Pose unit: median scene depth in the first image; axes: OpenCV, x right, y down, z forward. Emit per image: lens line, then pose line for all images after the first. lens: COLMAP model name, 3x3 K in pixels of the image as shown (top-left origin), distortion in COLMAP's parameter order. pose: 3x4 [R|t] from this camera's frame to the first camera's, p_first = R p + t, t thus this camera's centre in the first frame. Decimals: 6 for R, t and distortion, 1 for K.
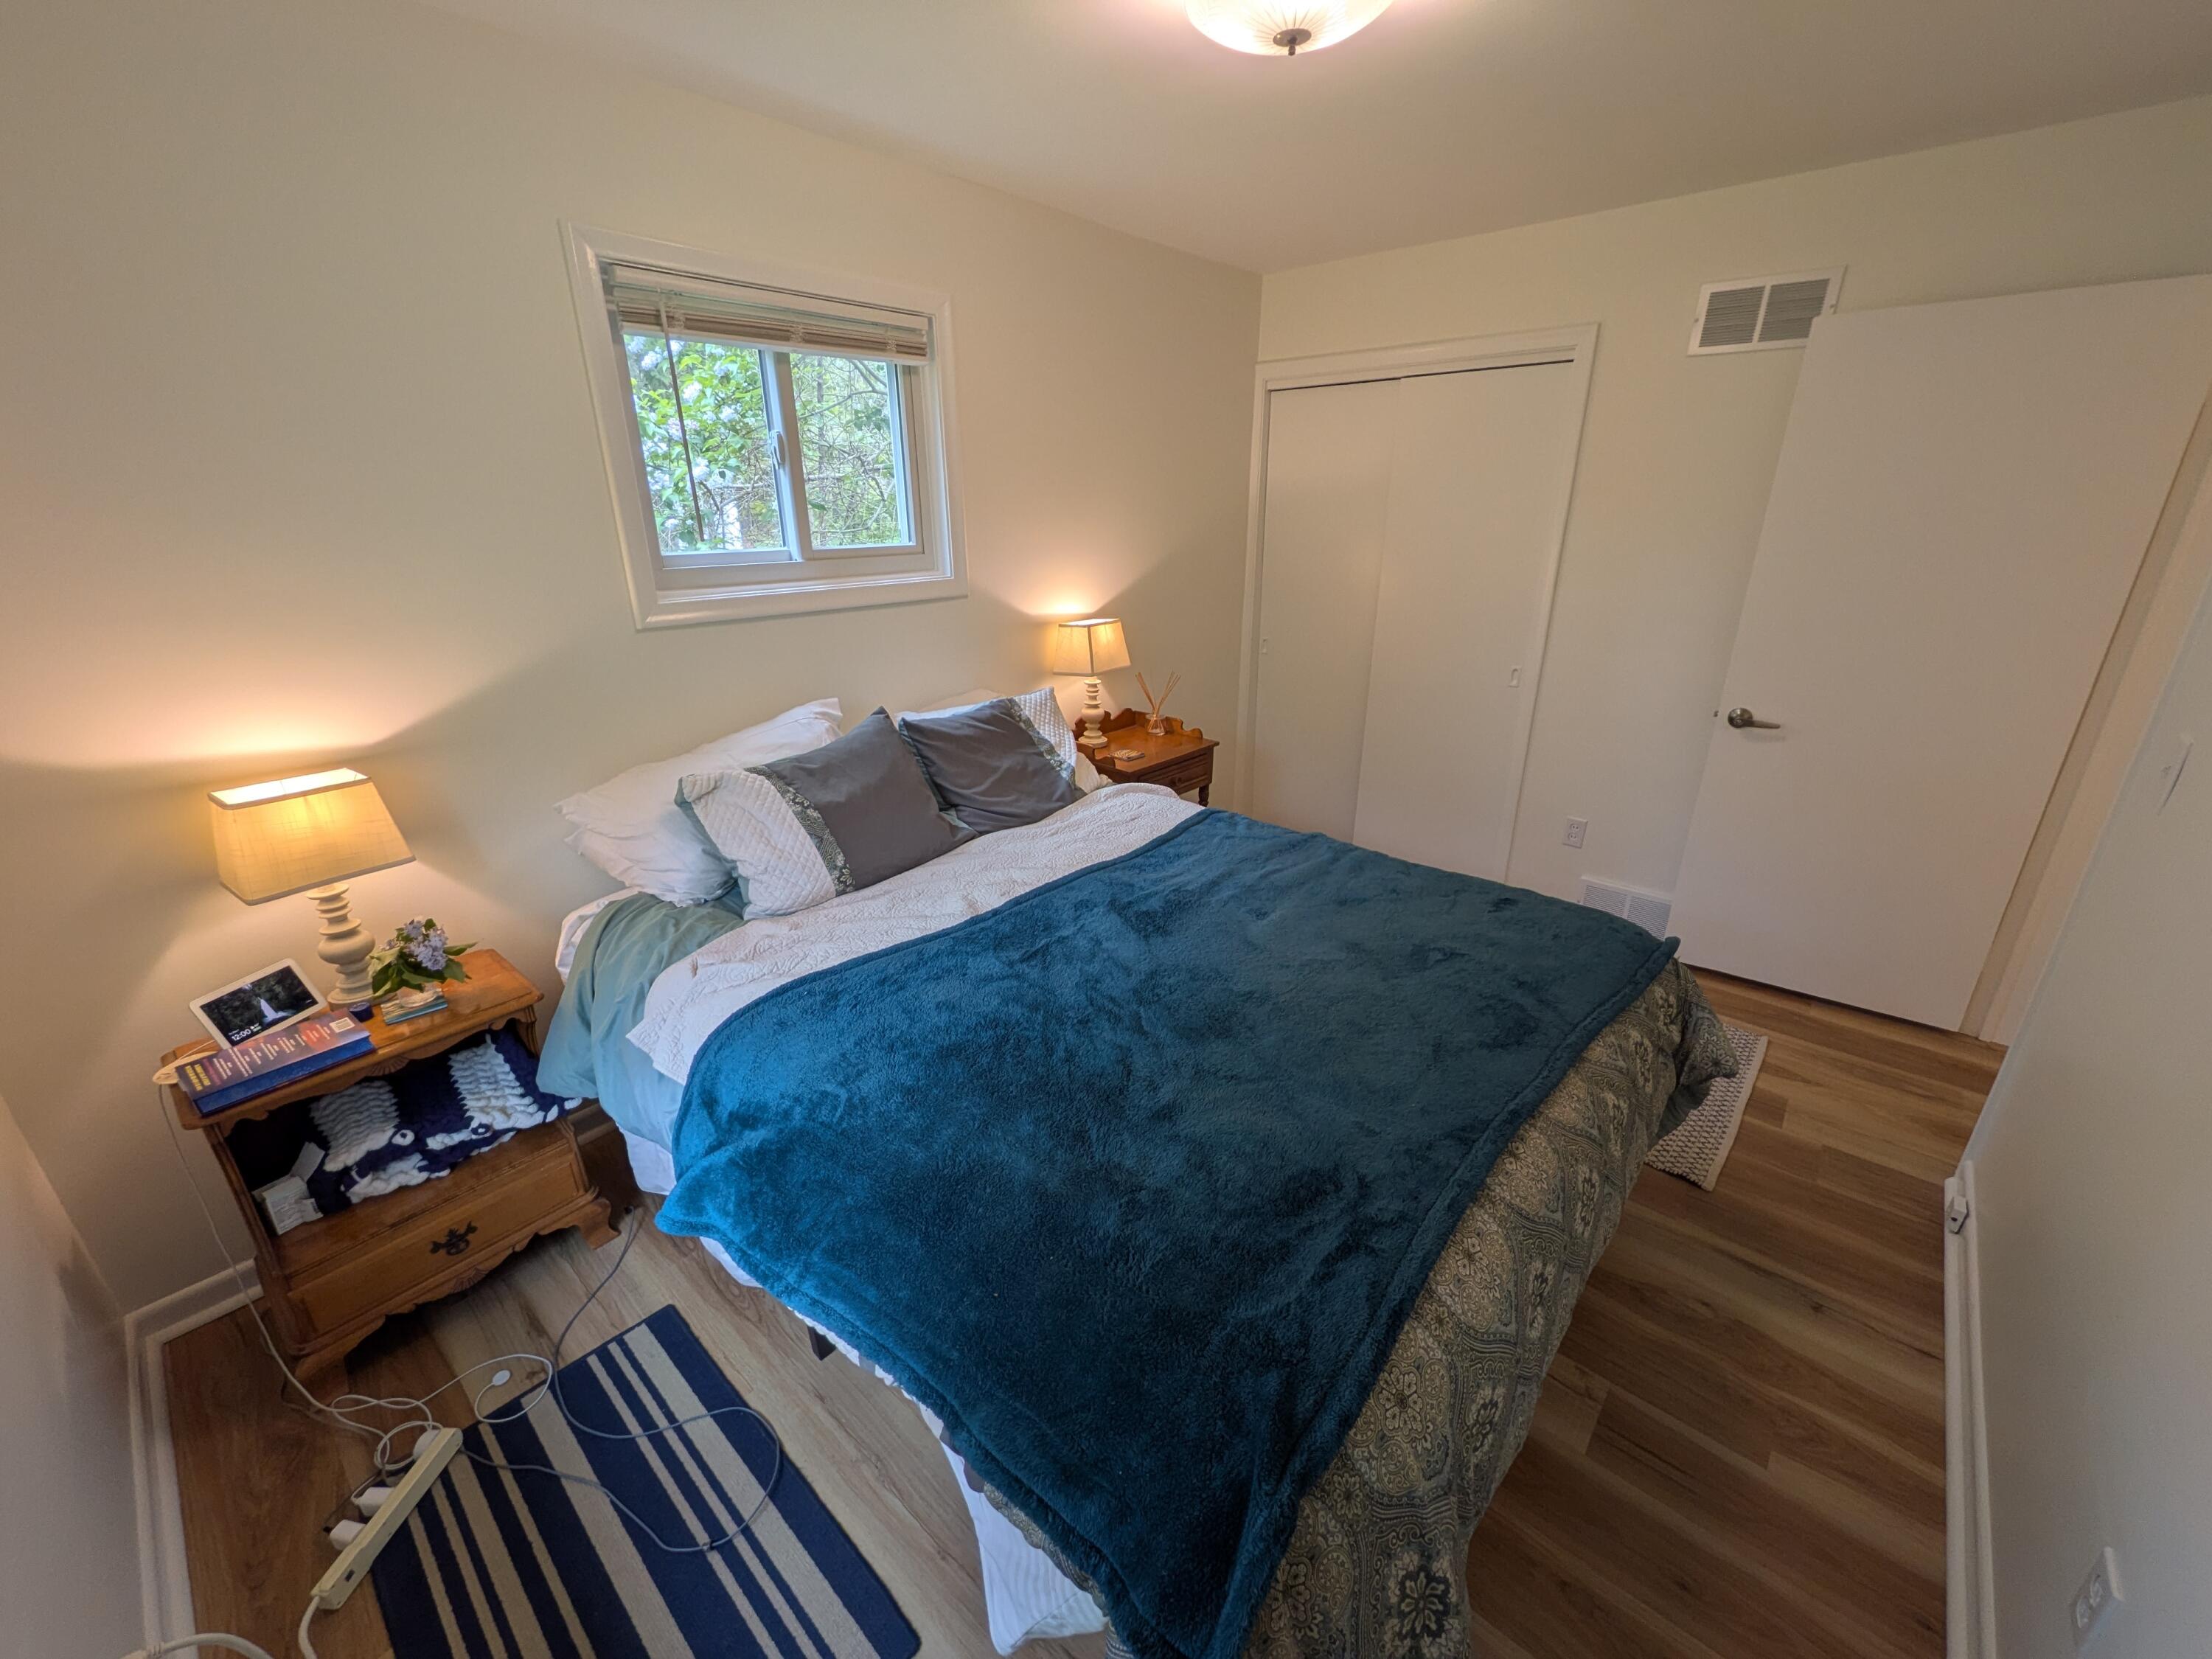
lens RADIAL K [[878.1, 0, 1104.1], [0, 878.1, 829.4], [0, 0, 1]] dist [0.003833, 0.000930]
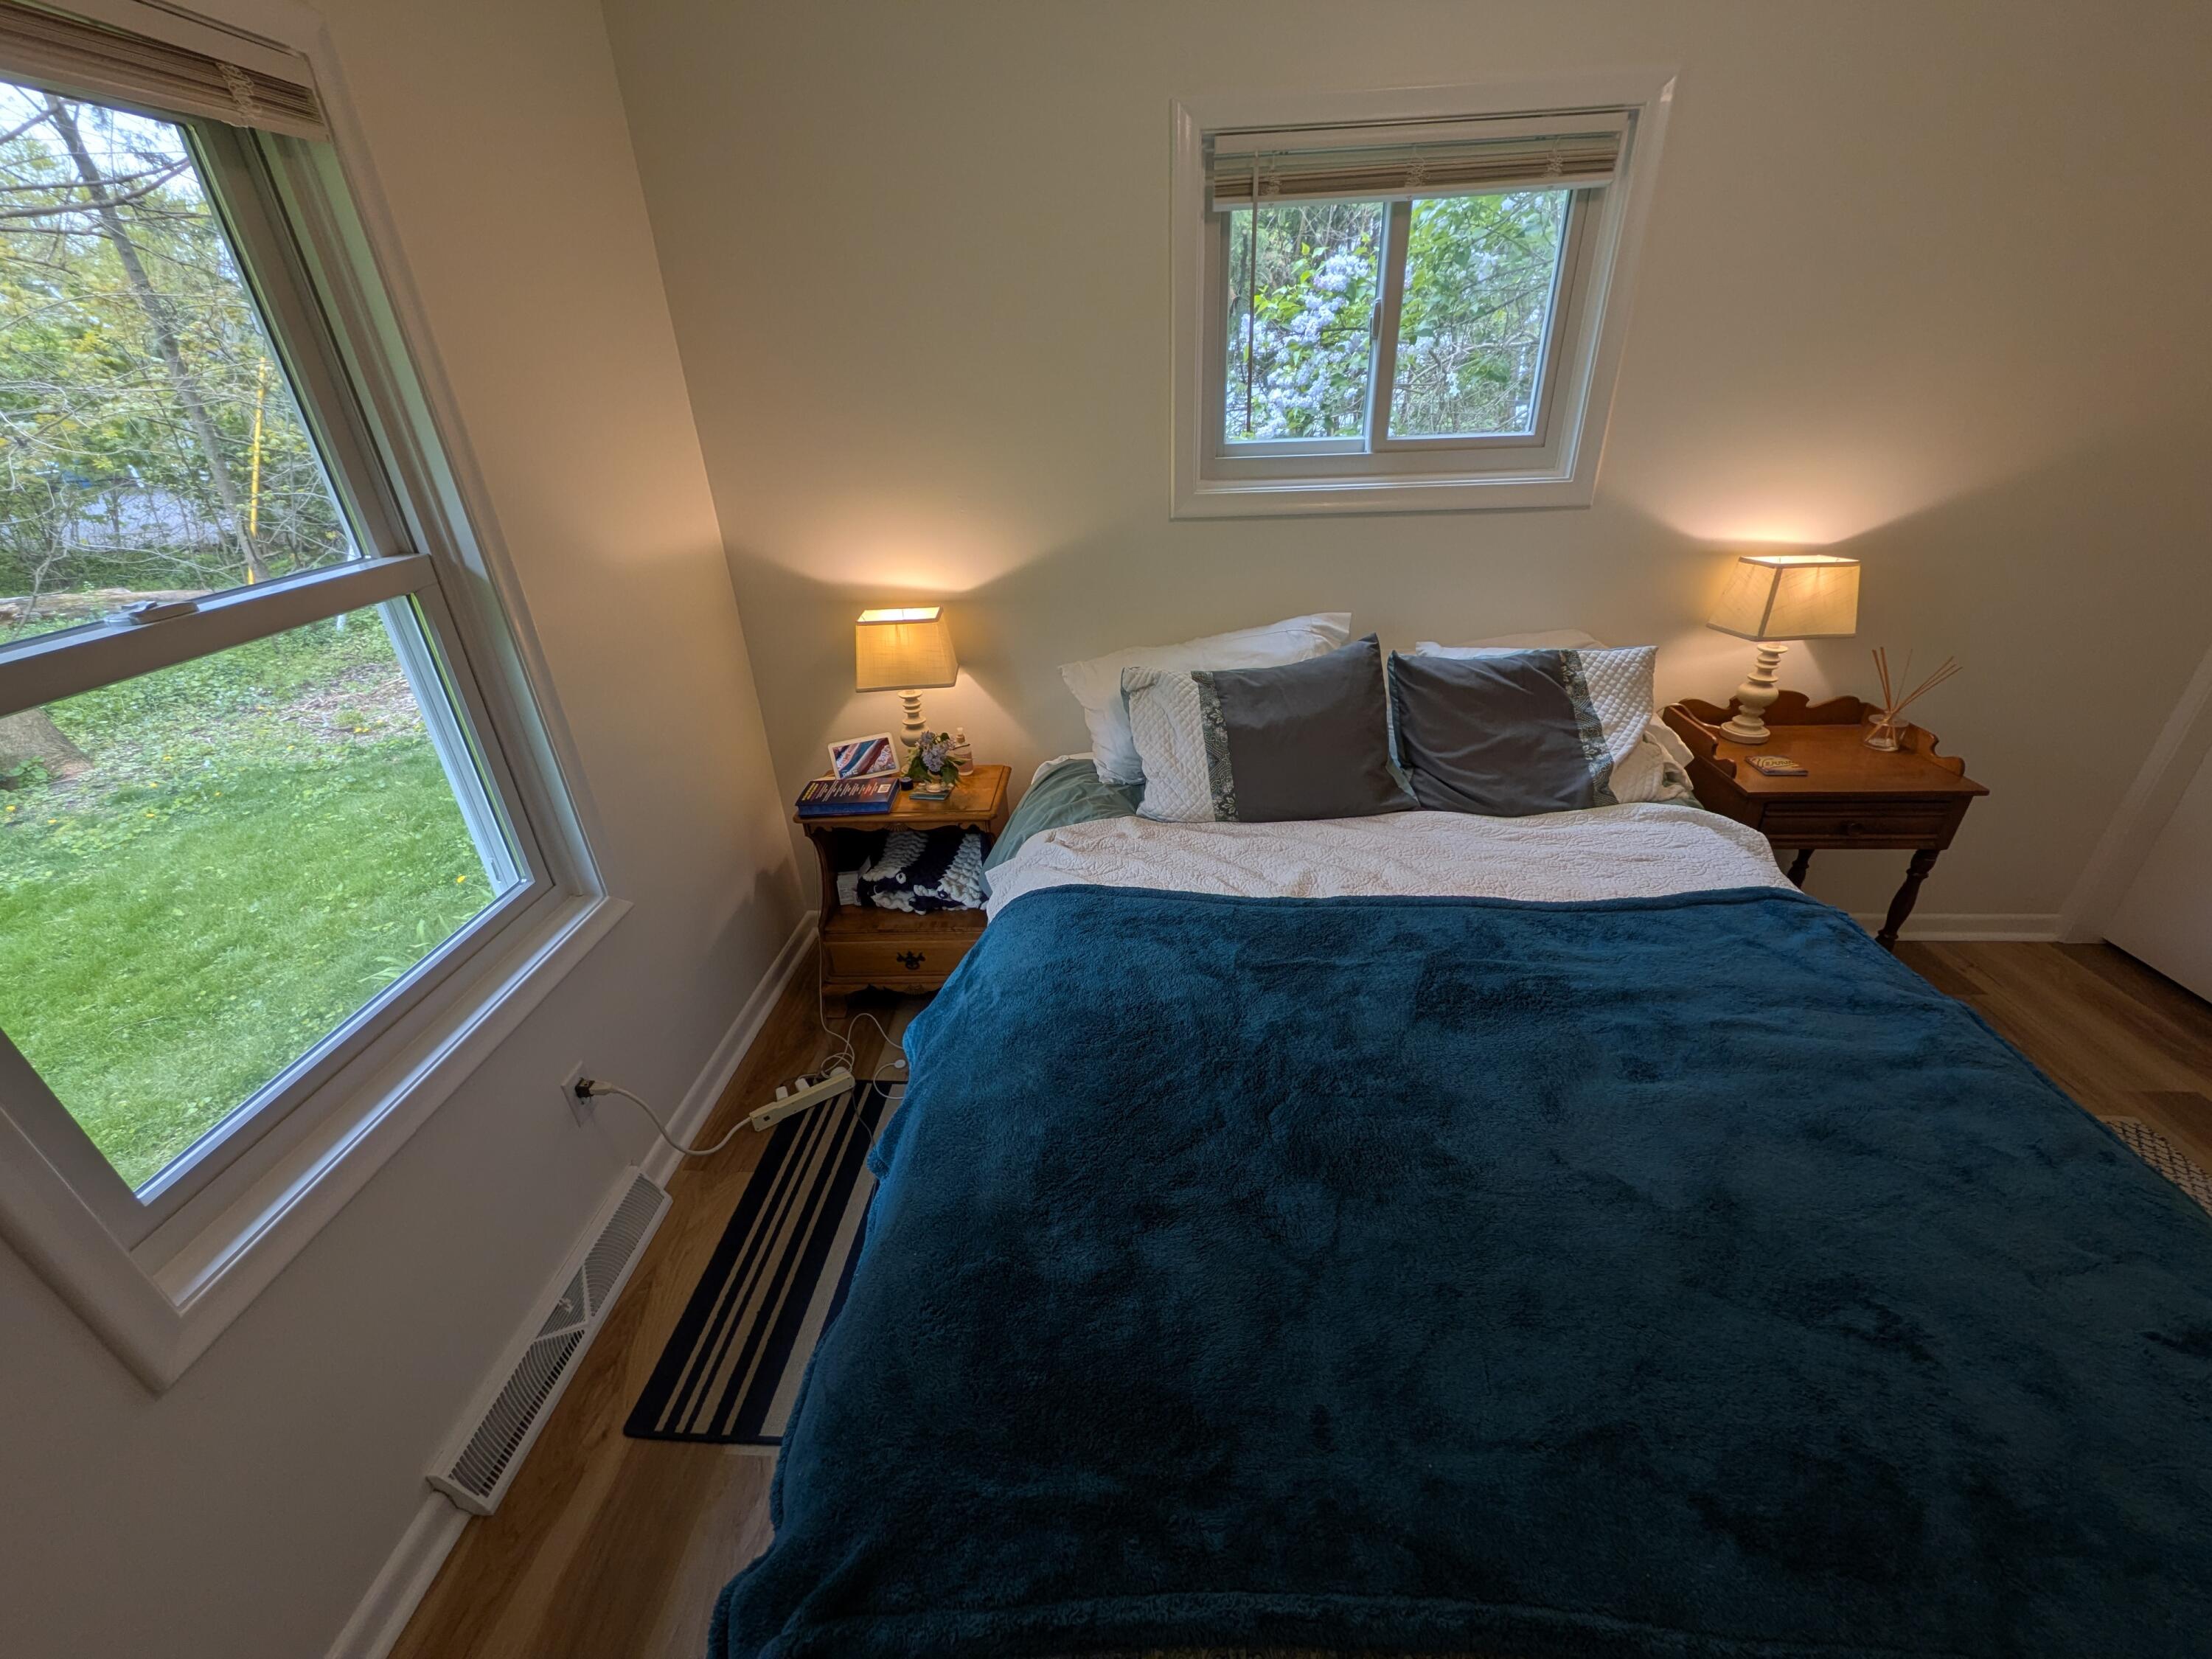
lens RADIAL K [[878.1, 0, 1106.6], [0, 878.1, 829.3], [0, 0, 1]] dist [0.003833, 0.000930]
pose [[0.625255, 0.350259, -0.697406, 0.306123], [-0.244073, 0.936564, 0.251549, -0.132166], [0.741272, 0.012936, 0.671080, 0.254719]]
